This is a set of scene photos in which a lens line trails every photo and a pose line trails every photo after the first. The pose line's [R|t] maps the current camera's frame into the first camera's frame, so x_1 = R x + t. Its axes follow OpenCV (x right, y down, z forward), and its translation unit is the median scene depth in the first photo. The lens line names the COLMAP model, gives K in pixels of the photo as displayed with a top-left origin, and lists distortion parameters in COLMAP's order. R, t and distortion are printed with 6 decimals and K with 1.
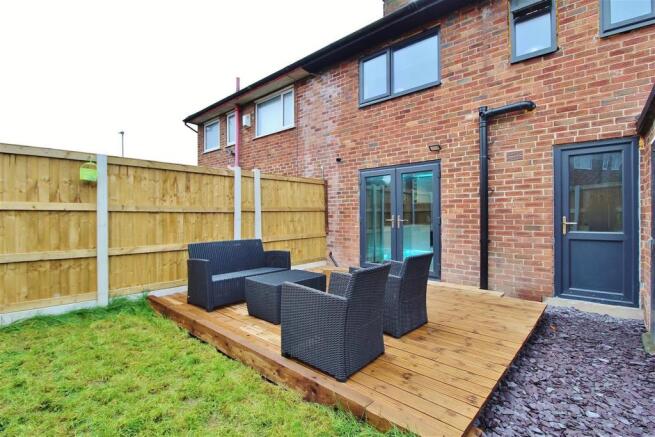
lens RADIAL K [[301.6, 0, 327.5], [0, 301.6, 218.5], [0, 0, 1]] dist [-0.001006, -0.012886]
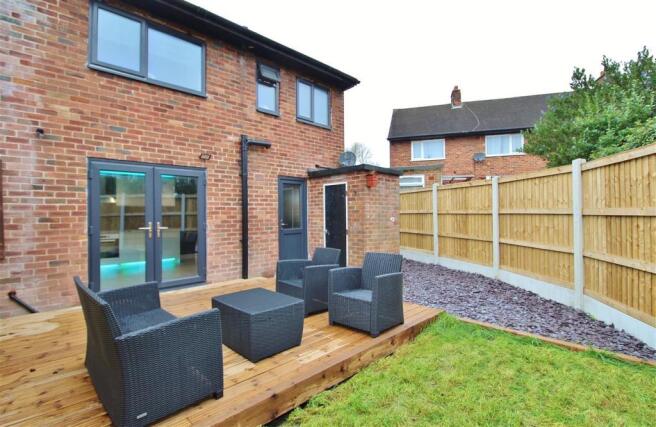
lens RADIAL K [[300.7, 0, 328.0], [0, 300.7, 213.5], [0, 0, 1]] dist [-0.003402, -0.000870]
pose [[0.081068, 0.000394, 0.996708, -0.645788], [0.015694, 0.999875, -0.001671, -0.029381], [-0.996585, 0.015778, 0.081052, 0.495587]]
